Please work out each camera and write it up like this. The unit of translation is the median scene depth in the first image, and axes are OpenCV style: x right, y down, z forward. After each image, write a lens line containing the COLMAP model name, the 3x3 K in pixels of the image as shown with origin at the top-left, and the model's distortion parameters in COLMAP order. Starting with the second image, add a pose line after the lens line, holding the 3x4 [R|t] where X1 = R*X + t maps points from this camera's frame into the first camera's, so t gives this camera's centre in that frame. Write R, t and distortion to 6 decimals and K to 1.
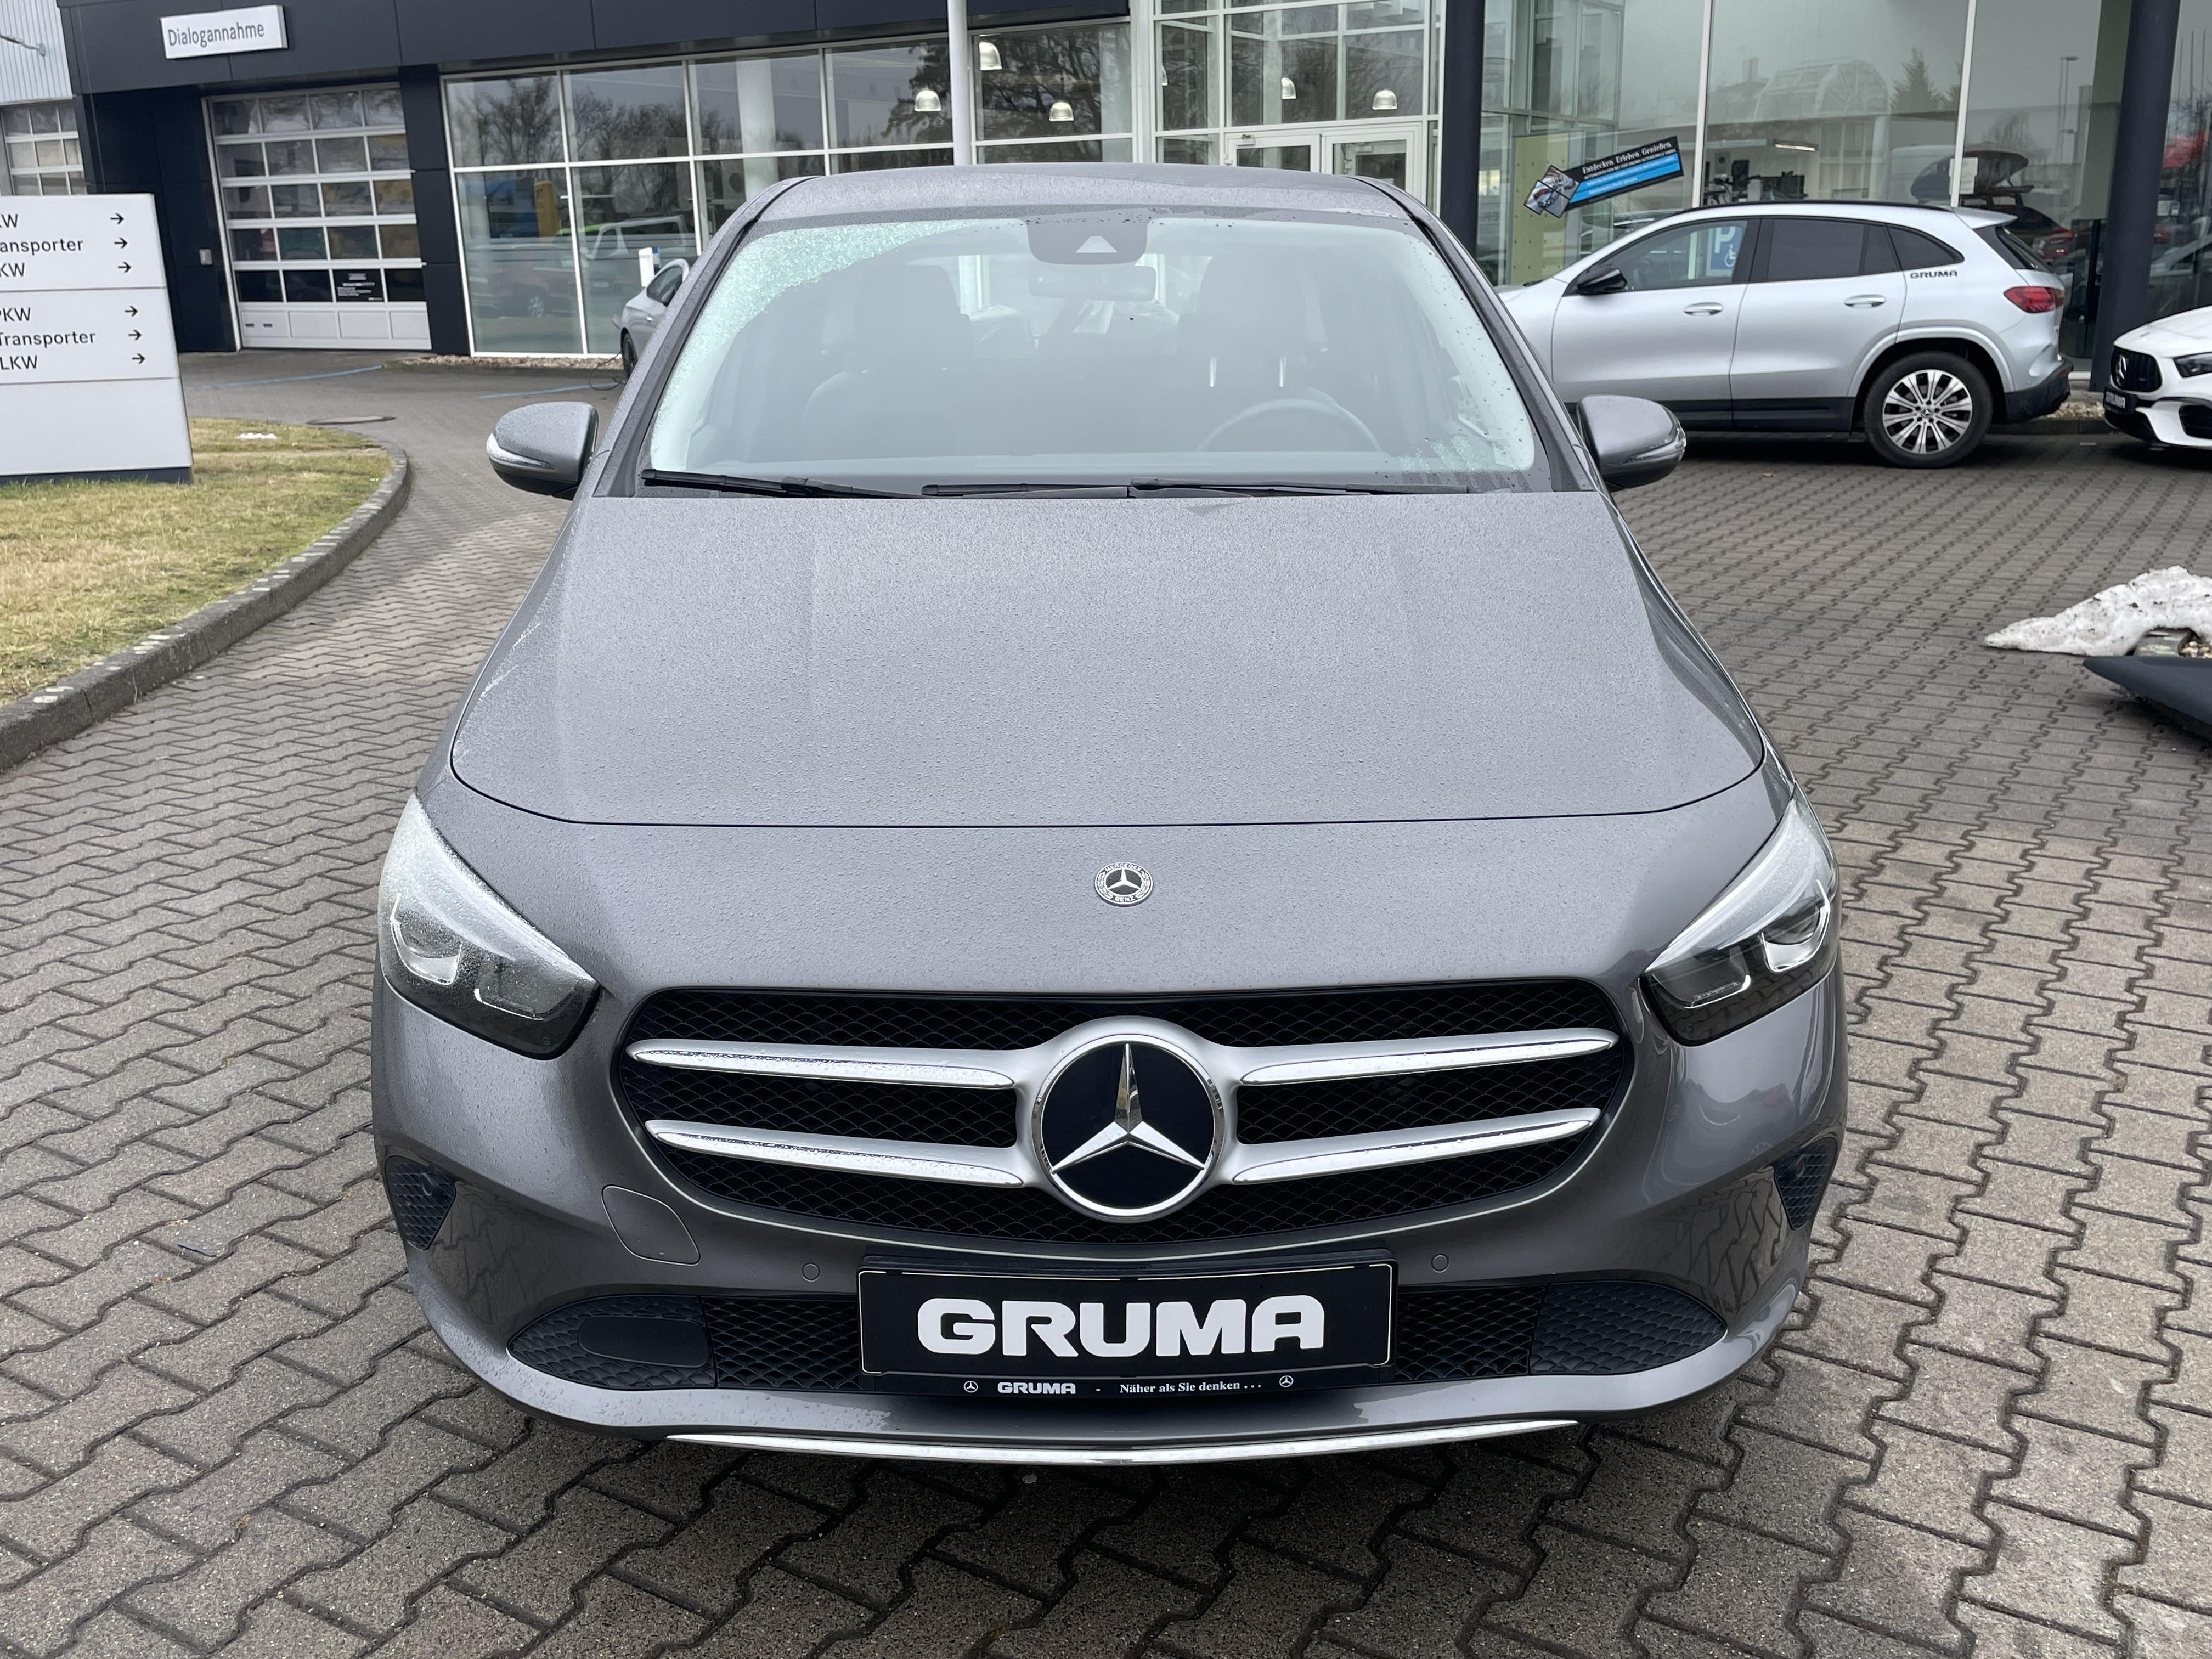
lens RADIAL K [[1985.8, 0, 1089.6], [0, 1985.8, 835.0], [0, 0, 1]] dist [0.057728, -0.065863]
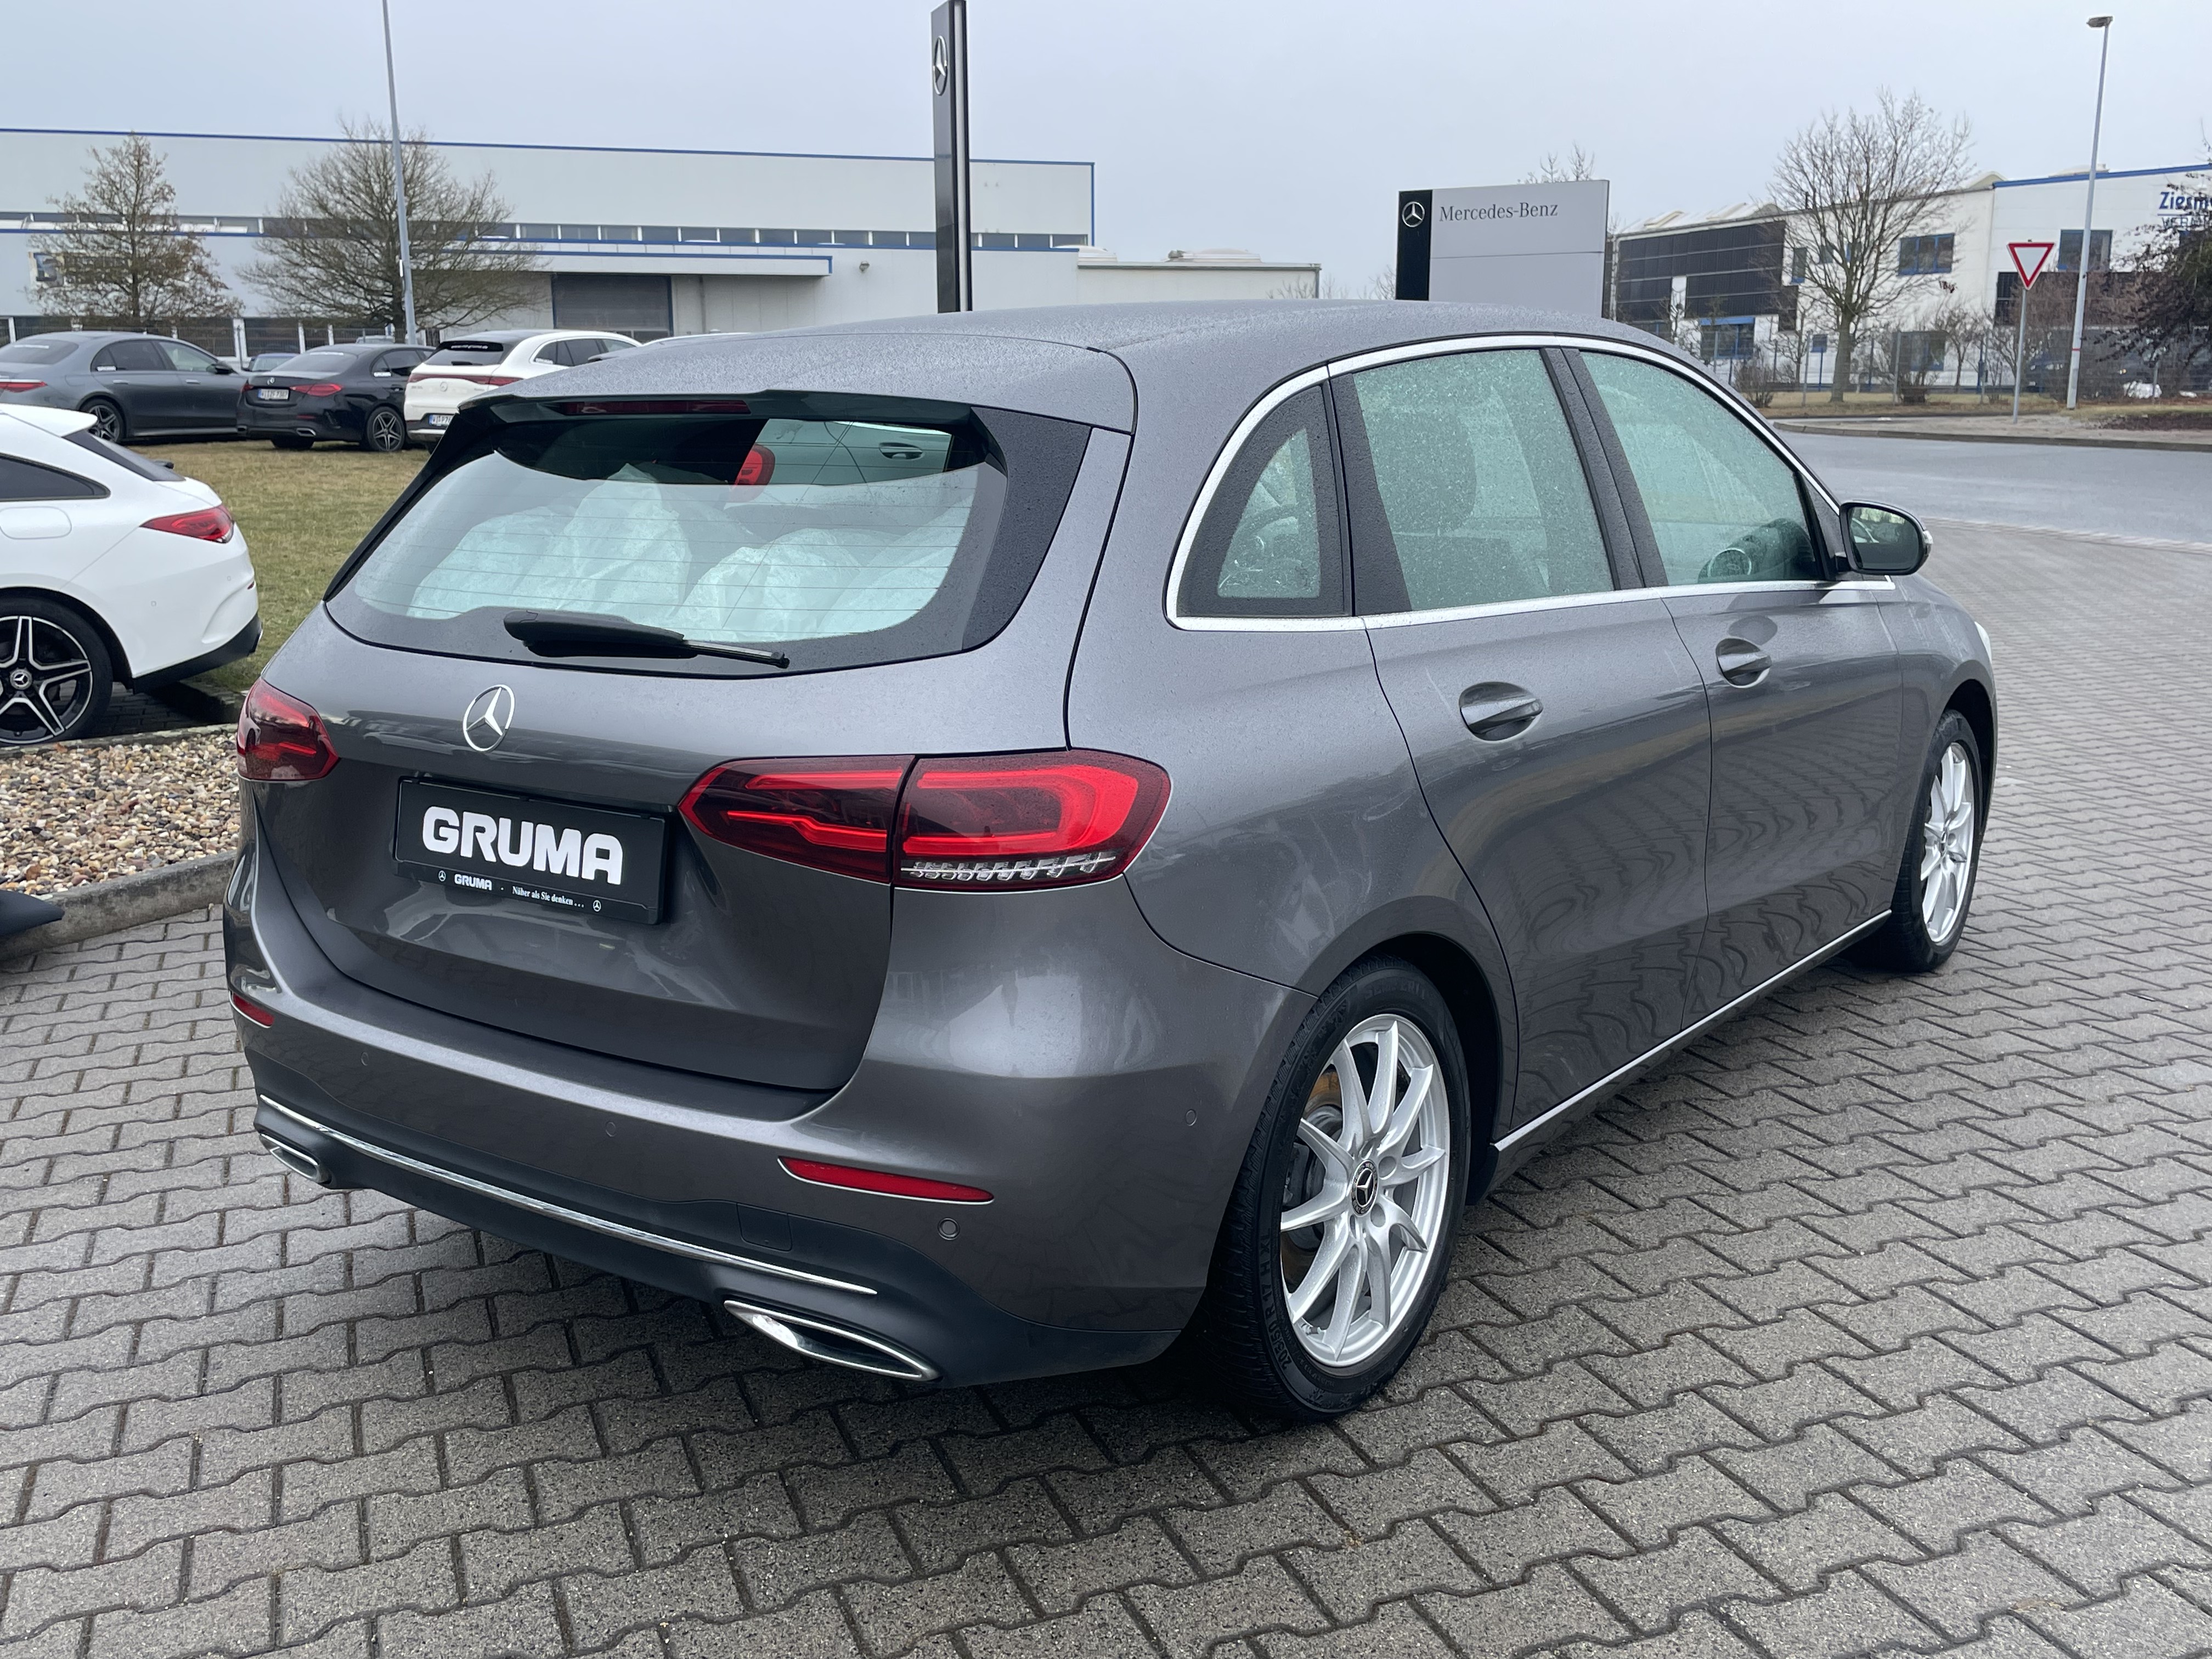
lens RADIAL K [[2079.7, 0, 1105.2], [0, 2079.7, 830.2], [0, 0, 1]] dist [0.035853, 0.000000]
pose [[-0.789800, -0.106687, 0.604014, -0.799722], [0.197615, 0.887987, 0.415244, -0.767290], [-0.580658, 0.447322, -0.680249, 2.585634]]
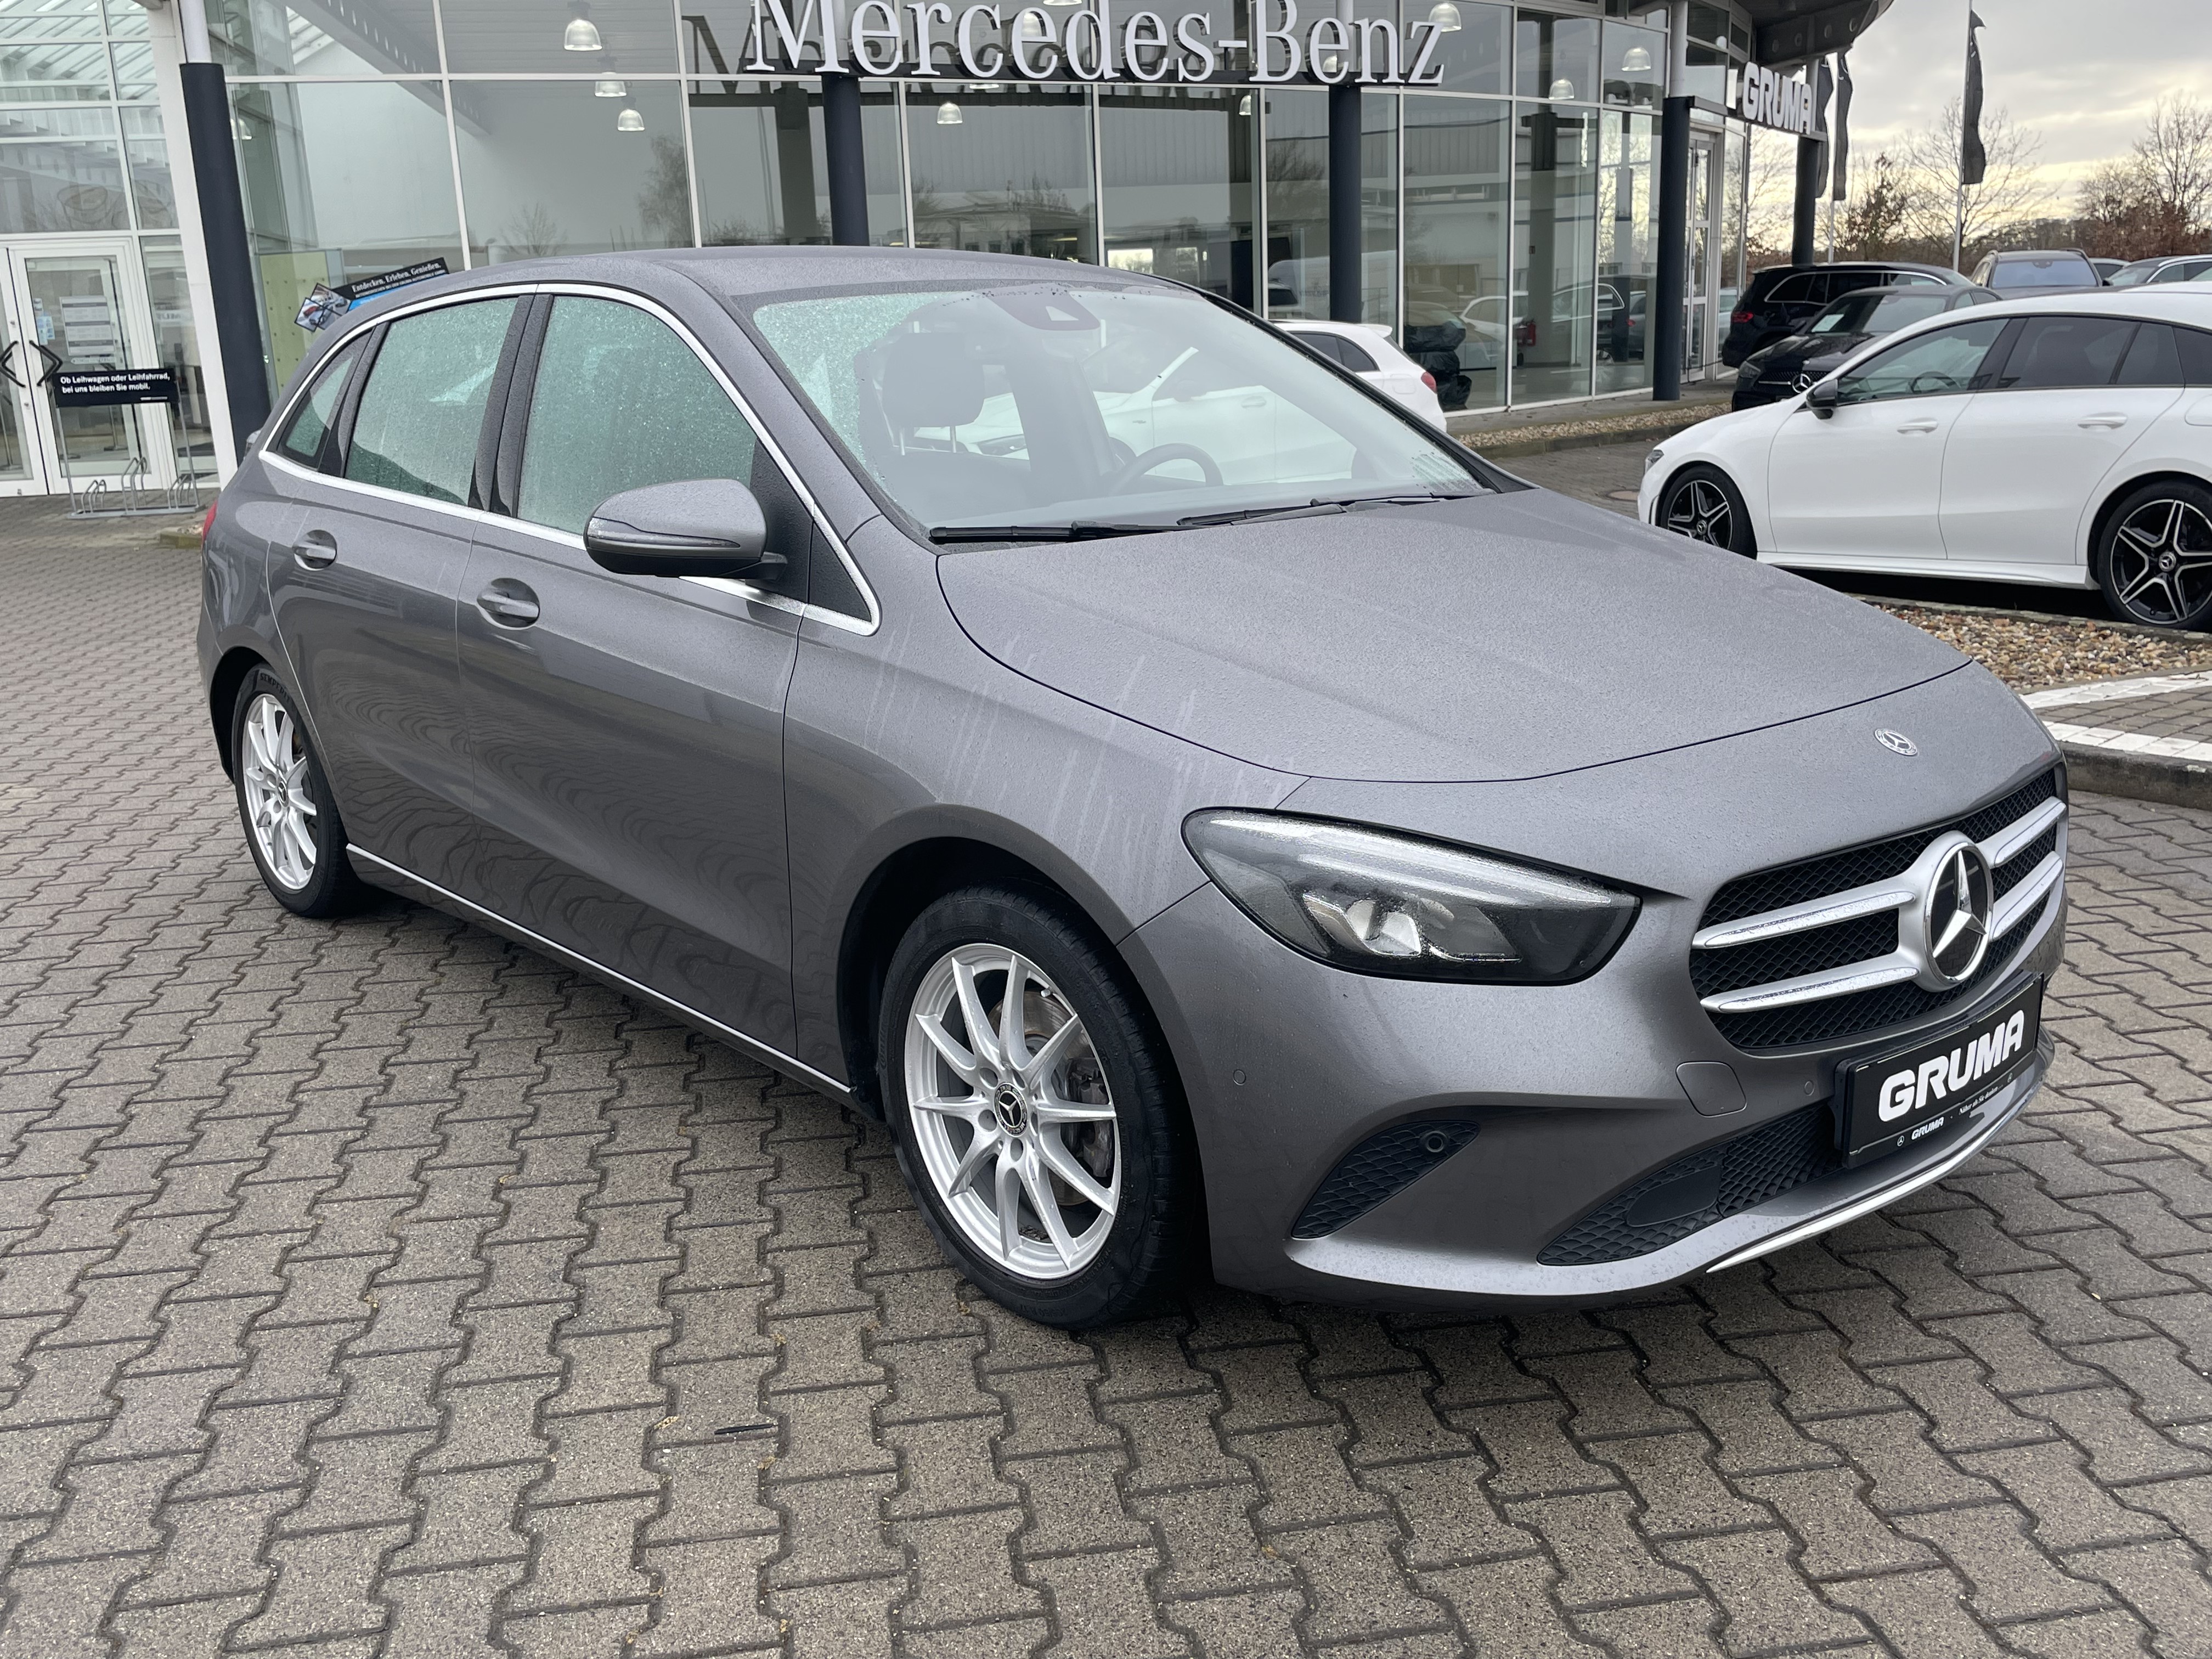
lens RADIAL K [[1958.7, 0, 1092.3], [0, 1958.7, 820.3], [0, 0, 1]] dist [0.053329, -0.045987]
pose [[0.760980, -0.165692, 0.627260, -0.845952], [0.204861, 0.978740, 0.010002, -0.033324], [-0.615582, 0.120889, 0.778745, 0.203972]]
